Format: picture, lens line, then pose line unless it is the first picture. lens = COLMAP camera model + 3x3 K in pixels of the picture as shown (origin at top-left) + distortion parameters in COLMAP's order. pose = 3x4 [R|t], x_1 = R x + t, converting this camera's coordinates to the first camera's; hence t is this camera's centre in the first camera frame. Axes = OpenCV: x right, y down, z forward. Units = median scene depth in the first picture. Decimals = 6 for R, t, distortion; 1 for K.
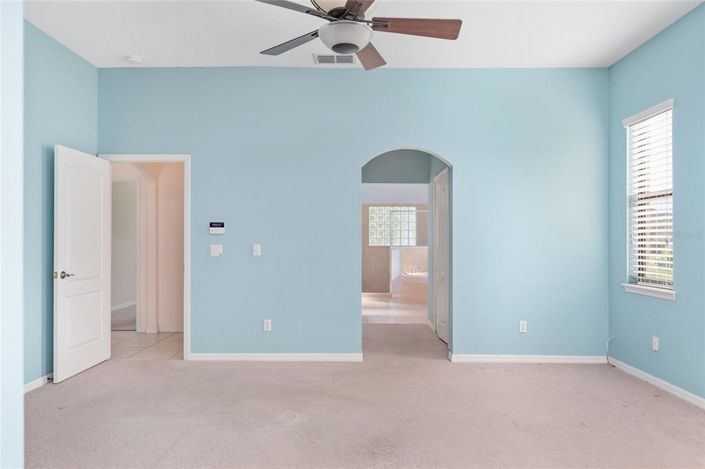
lens RADIAL K [[468.9, 0, 353.8], [0, 468.9, 235.7], [0, 0, 1]] dist [0.000988, 0.000149]
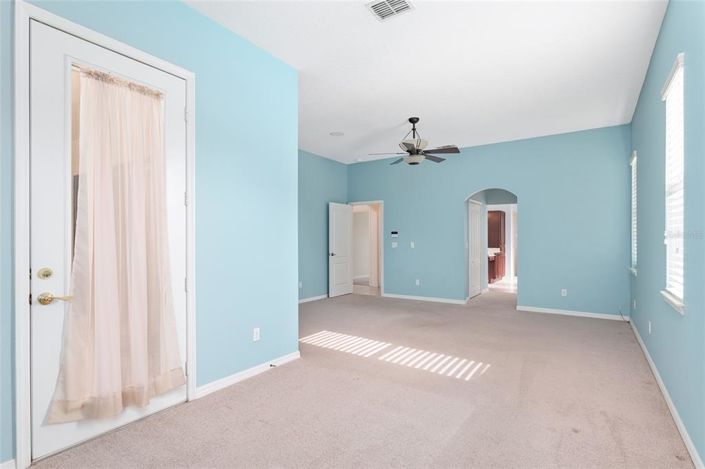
lens RADIAL K [[349.8, 0, 350.7], [0, 349.8, 239.0], [0, 0, 1]] dist [0.000161, 0.000019]
pose [[0.835845, -0.003892, -0.548951, 0.183754], [0.008237, 0.999951, 0.005451, -0.002658], [0.548903, -0.009078, 0.835836, -0.188671]]
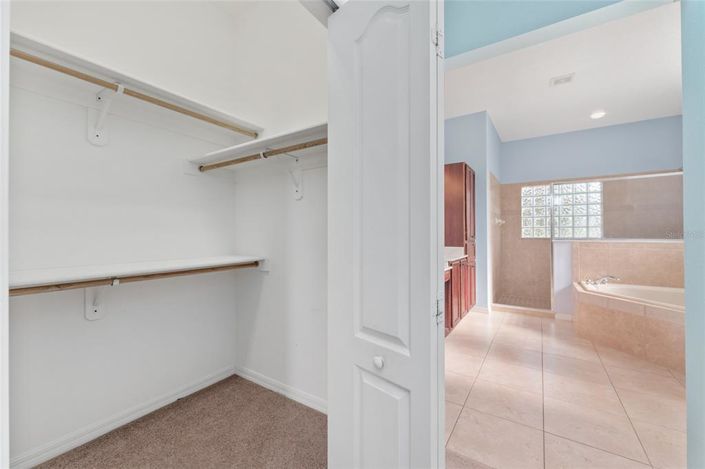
lens RADIAL K [[281.1, 0, 356.3], [0, 281.1, 236.9], [0, 0, 1]] dist [0.003599, 0.000427]
pose [[0.841119, -0.006555, -0.540811, 0.063780], [0.014925, 0.999827, 0.011094, 0.012009], [0.540644, -0.017403, 0.841071, 0.547065]]
